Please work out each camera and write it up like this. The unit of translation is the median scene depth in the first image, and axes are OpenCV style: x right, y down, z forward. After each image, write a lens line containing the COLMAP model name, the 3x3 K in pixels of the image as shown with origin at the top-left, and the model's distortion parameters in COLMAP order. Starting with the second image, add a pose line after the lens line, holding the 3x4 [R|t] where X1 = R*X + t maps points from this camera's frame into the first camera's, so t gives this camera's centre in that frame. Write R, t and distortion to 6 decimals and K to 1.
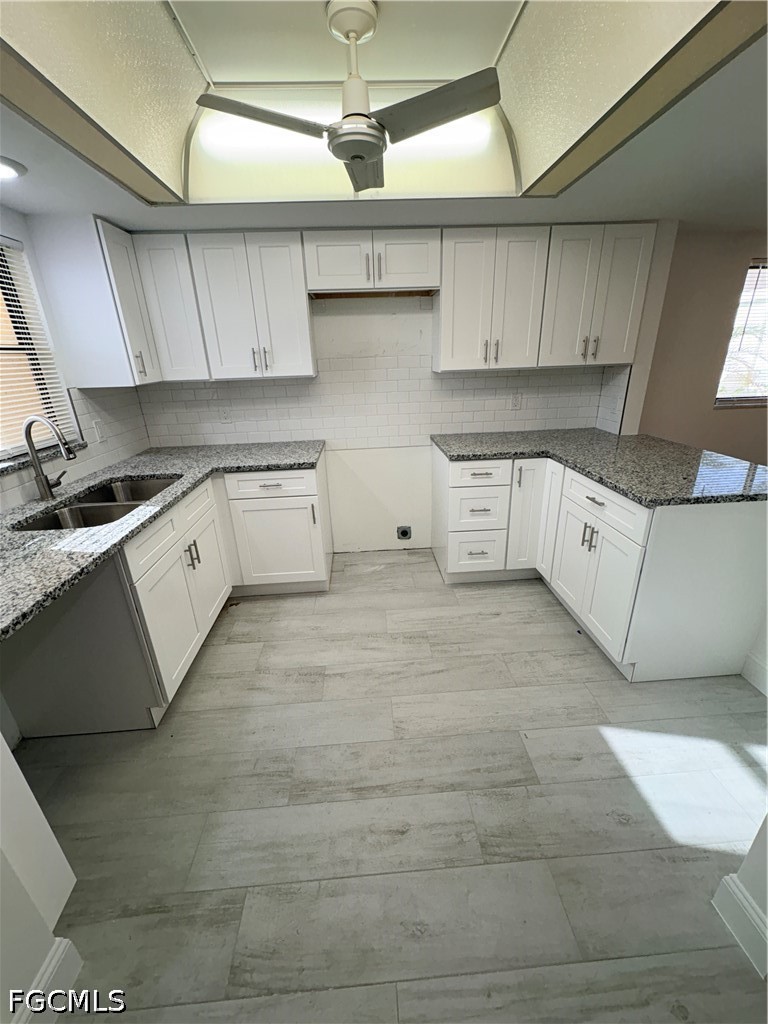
lens RADIAL K [[407.1, 0, 385.2], [0, 407.1, 512.3], [0, 0, 1]] dist [0.000008, -0.000370]
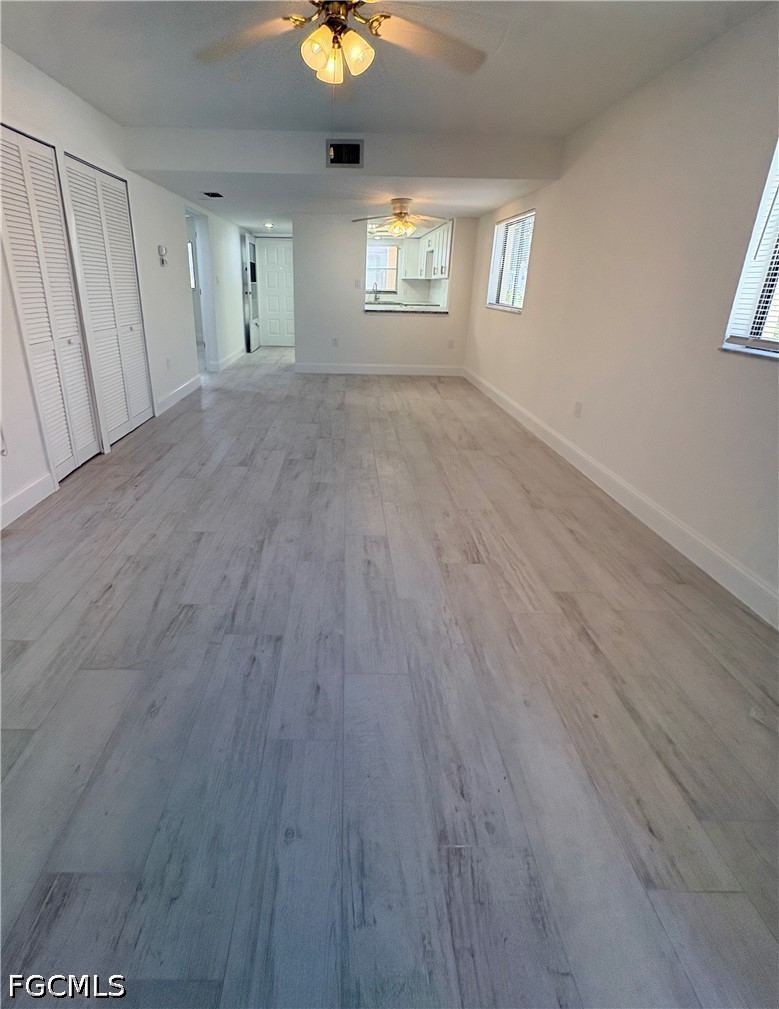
lens RADIAL K [[456.5, 0, 347.9], [0, 456.5, 430.6], [0, 0, 1]] dist [-0.000495, 0.000300]
pose [[-0.056213, 0.340172, -0.938682, 4.409718], [-0.375702, 0.863858, 0.335555, -0.371189], [0.925034, 0.371527, 0.079244, 0.815796]]
